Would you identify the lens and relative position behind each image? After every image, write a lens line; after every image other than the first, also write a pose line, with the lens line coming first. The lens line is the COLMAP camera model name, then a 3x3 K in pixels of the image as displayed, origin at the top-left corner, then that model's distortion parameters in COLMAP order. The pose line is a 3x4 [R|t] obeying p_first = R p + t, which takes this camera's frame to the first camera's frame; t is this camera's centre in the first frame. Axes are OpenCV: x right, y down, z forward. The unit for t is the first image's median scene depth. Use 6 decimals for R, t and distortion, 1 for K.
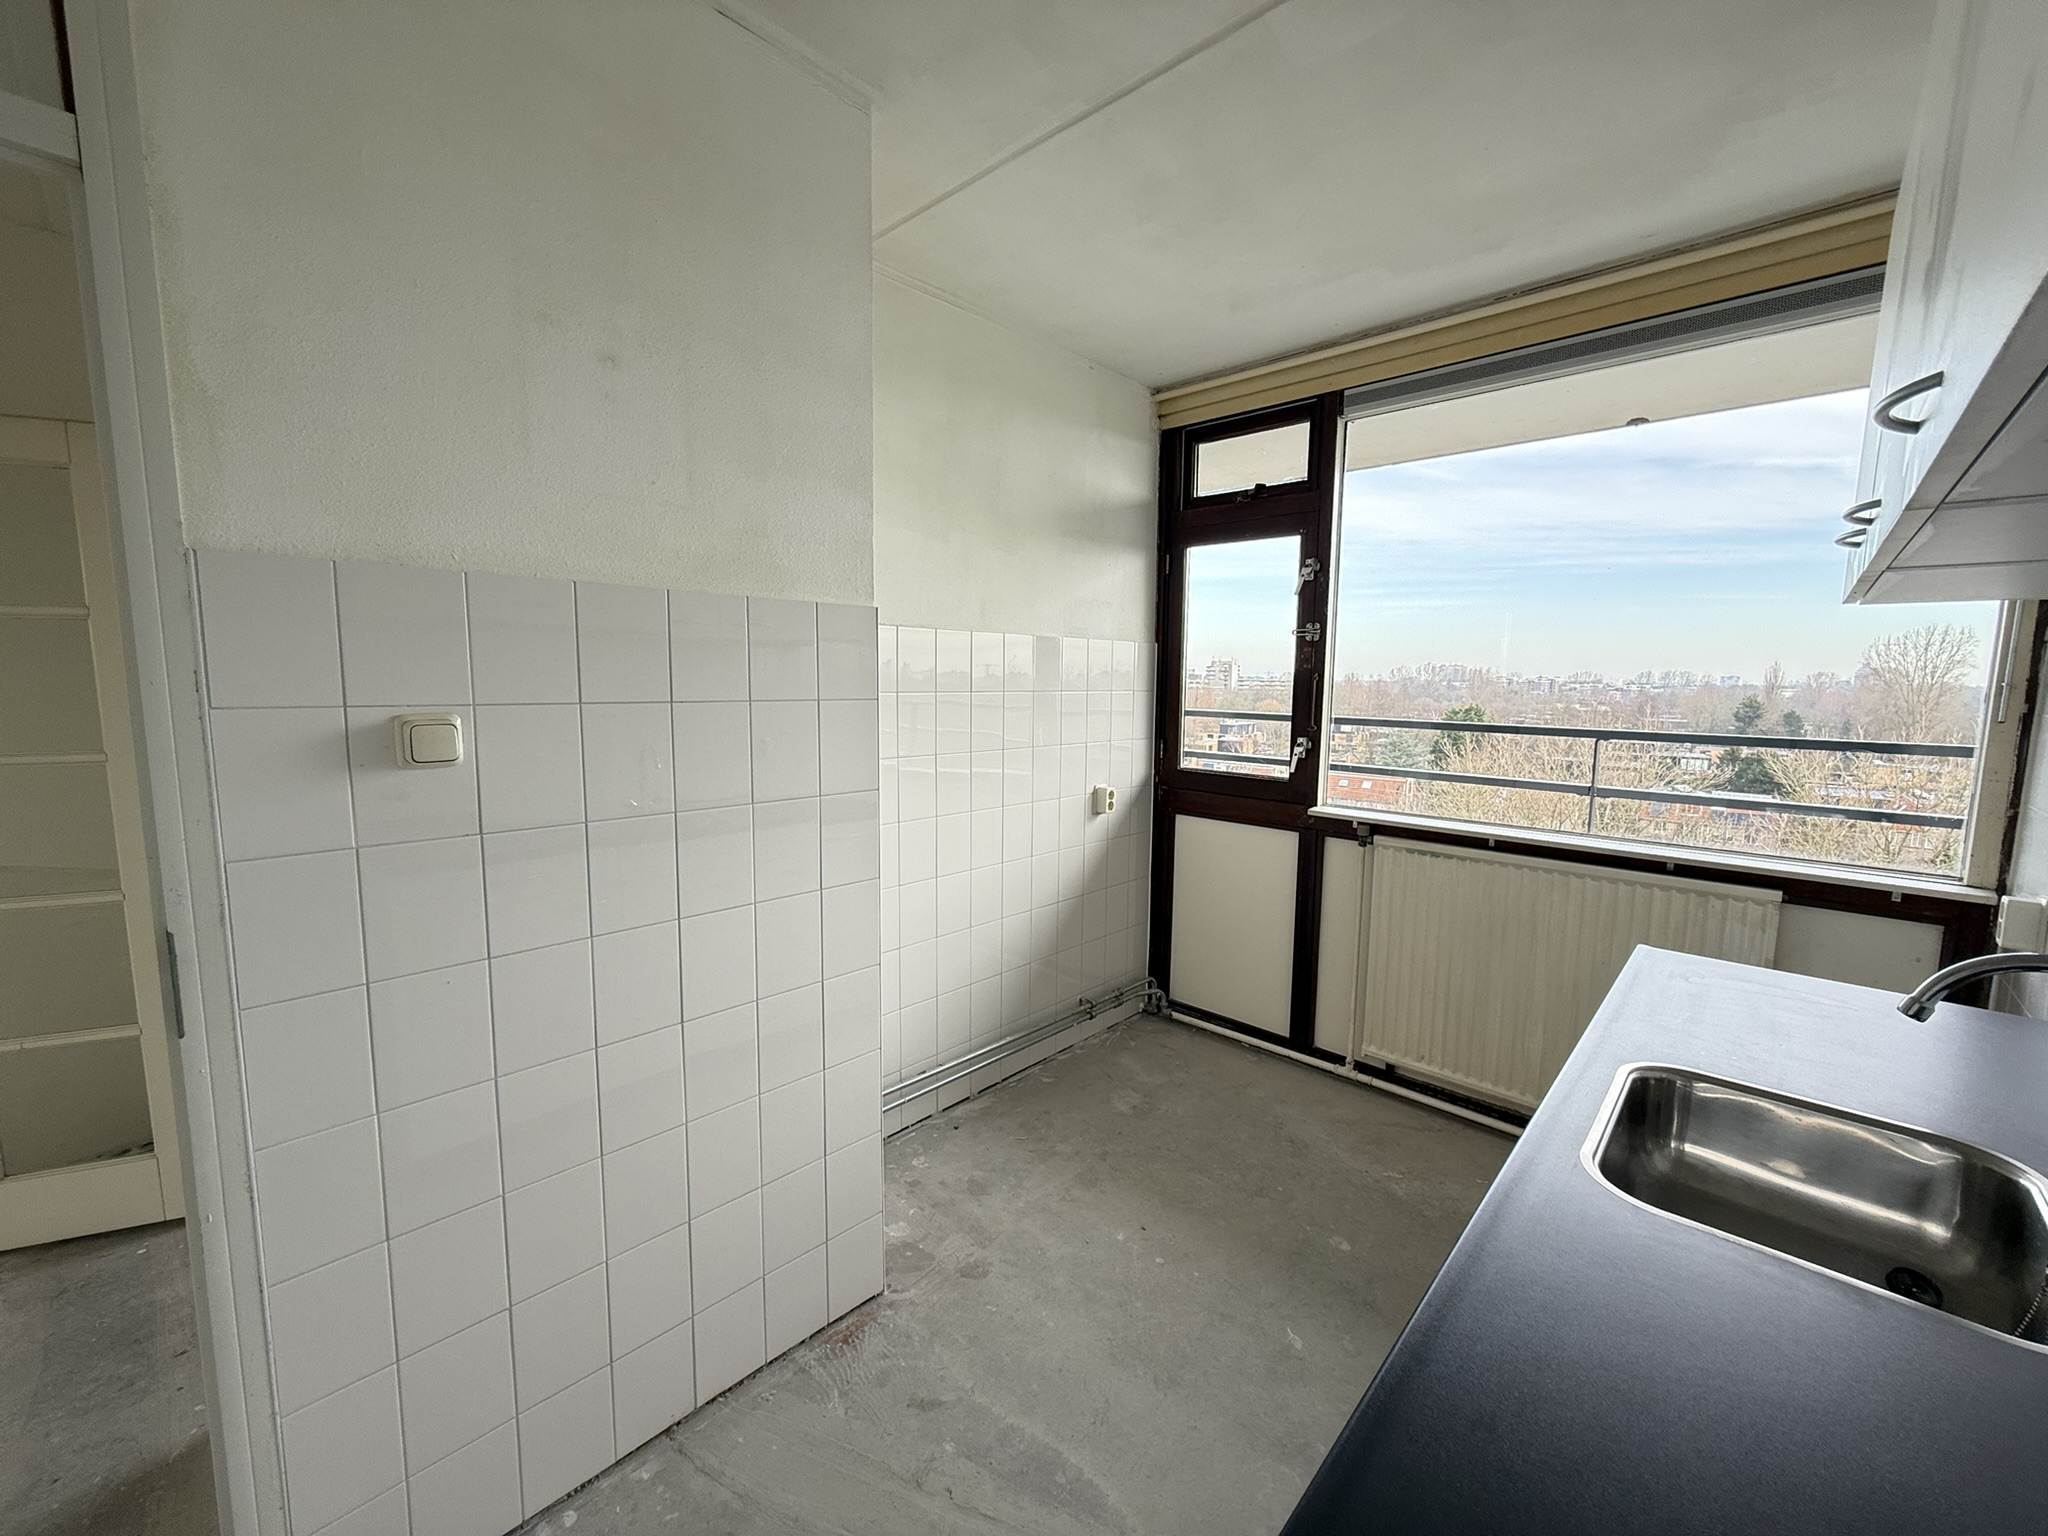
lens RADIAL K [[810.8, 0, 1024.0], [0, 810.8, 768.0], [0, 0, 1]] dist [0.000245, 0.000382]
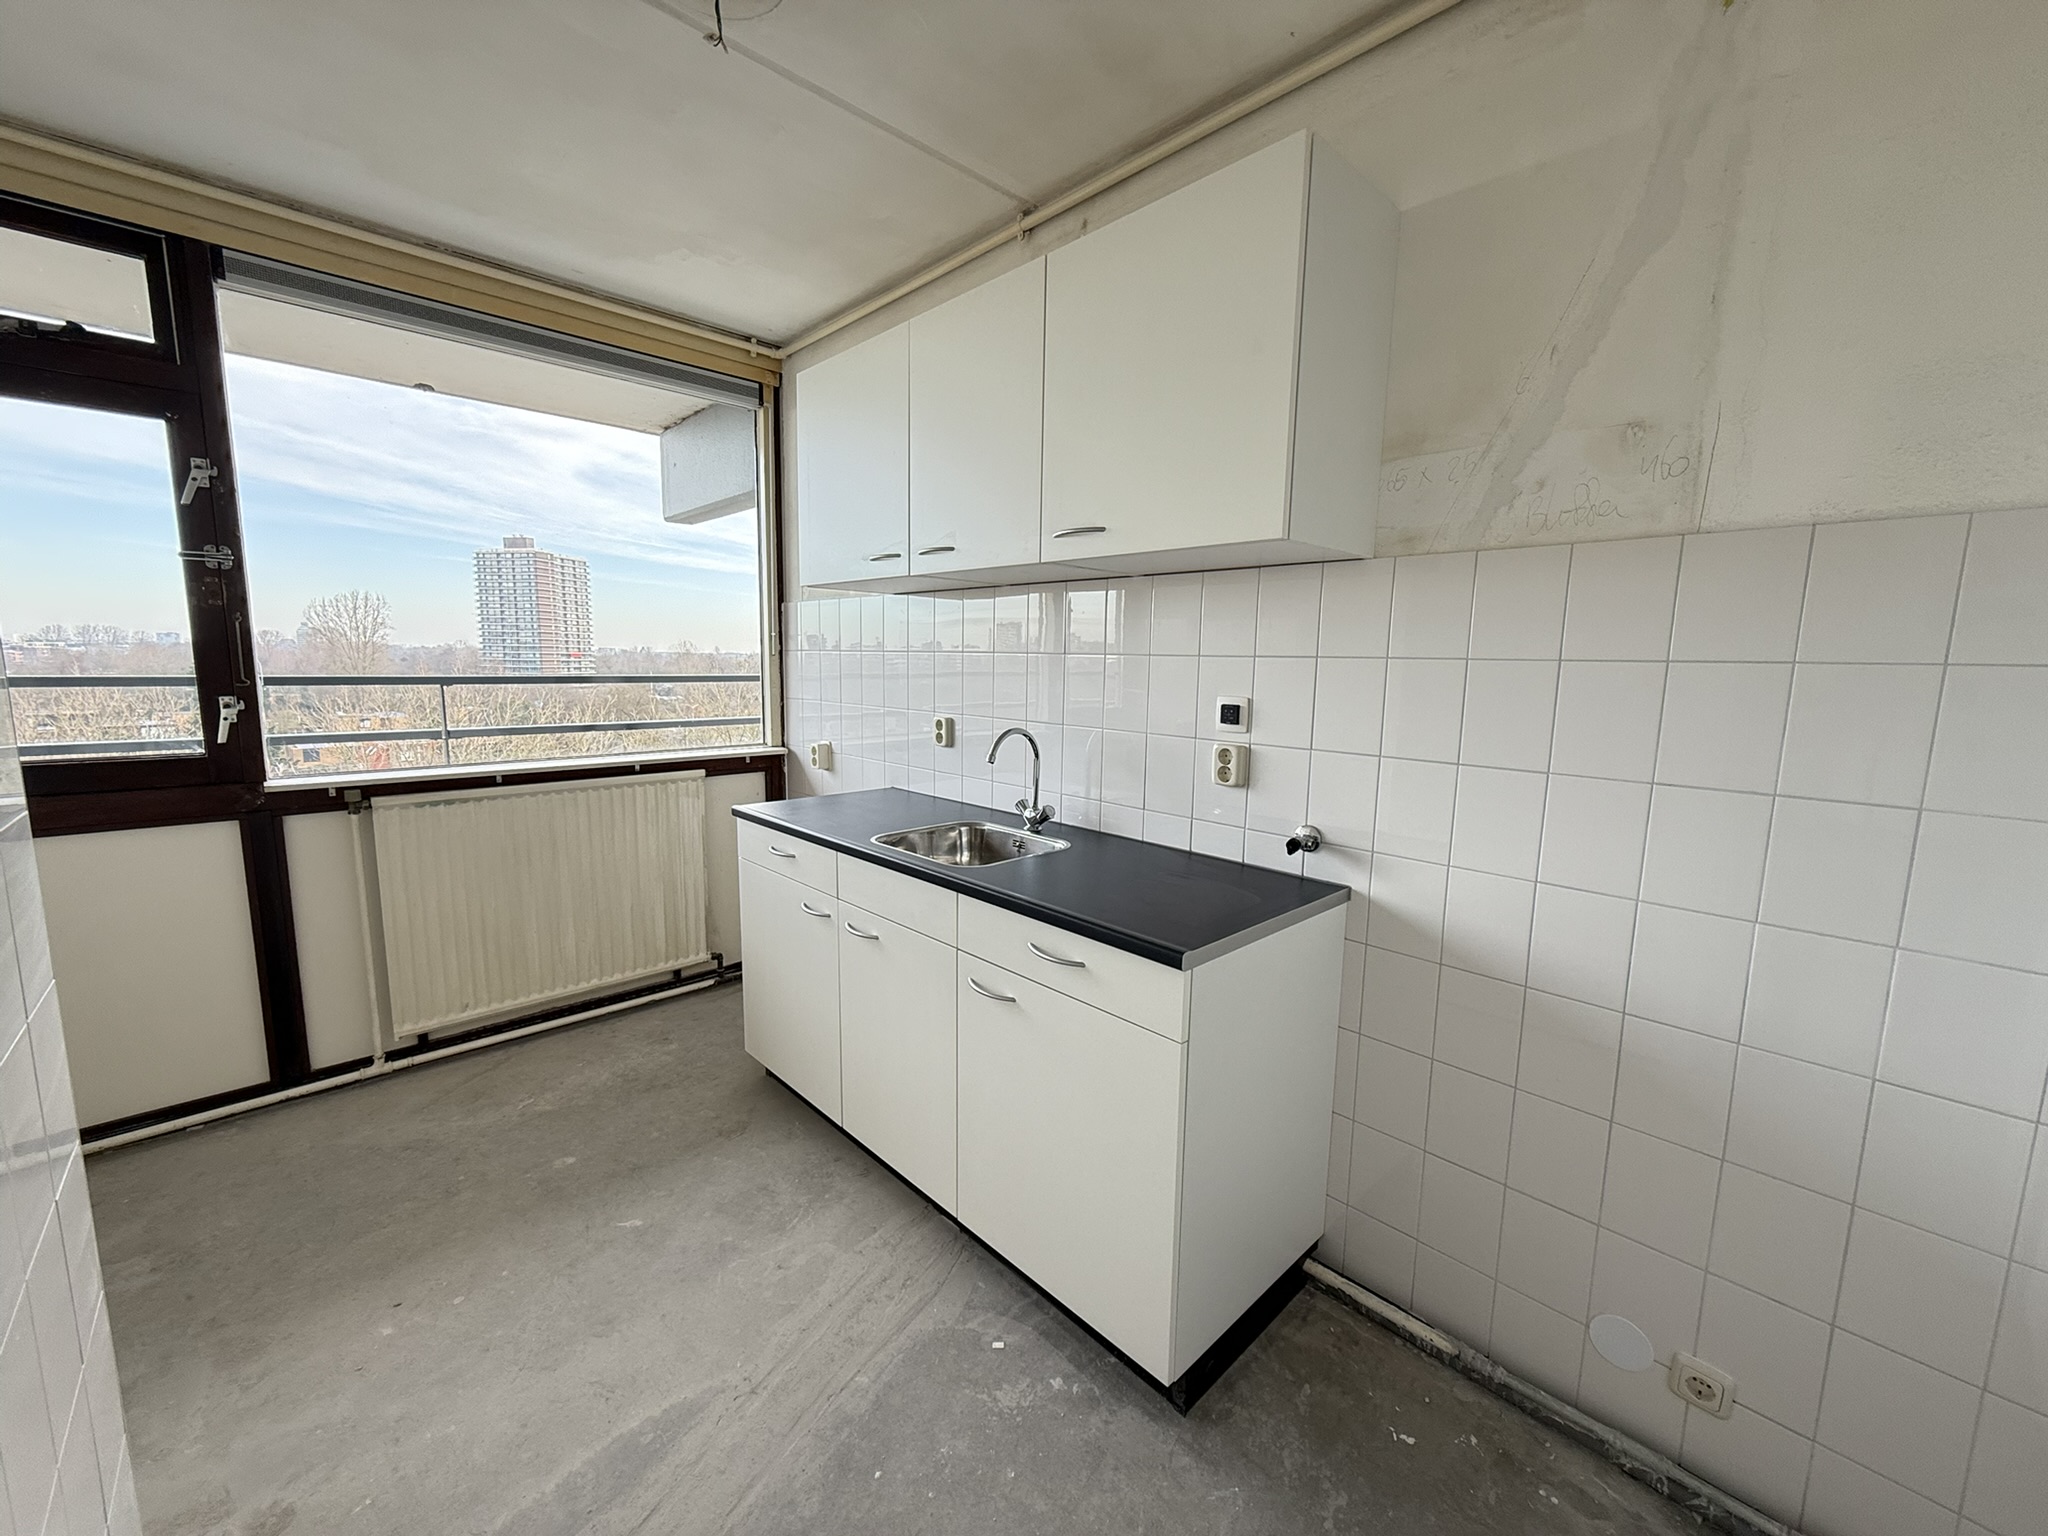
lens RADIAL K [[823.8, 0, 1024.0], [0, 823.8, 768.0], [0, 0, 1]] dist [-0.003647, -0.000324]
pose [[0.052121, -0.145267, 0.988019, -0.418254], [0.096630, 0.985455, 0.139792, -0.006624], [-0.993955, 0.088186, 0.065400, 0.219039]]
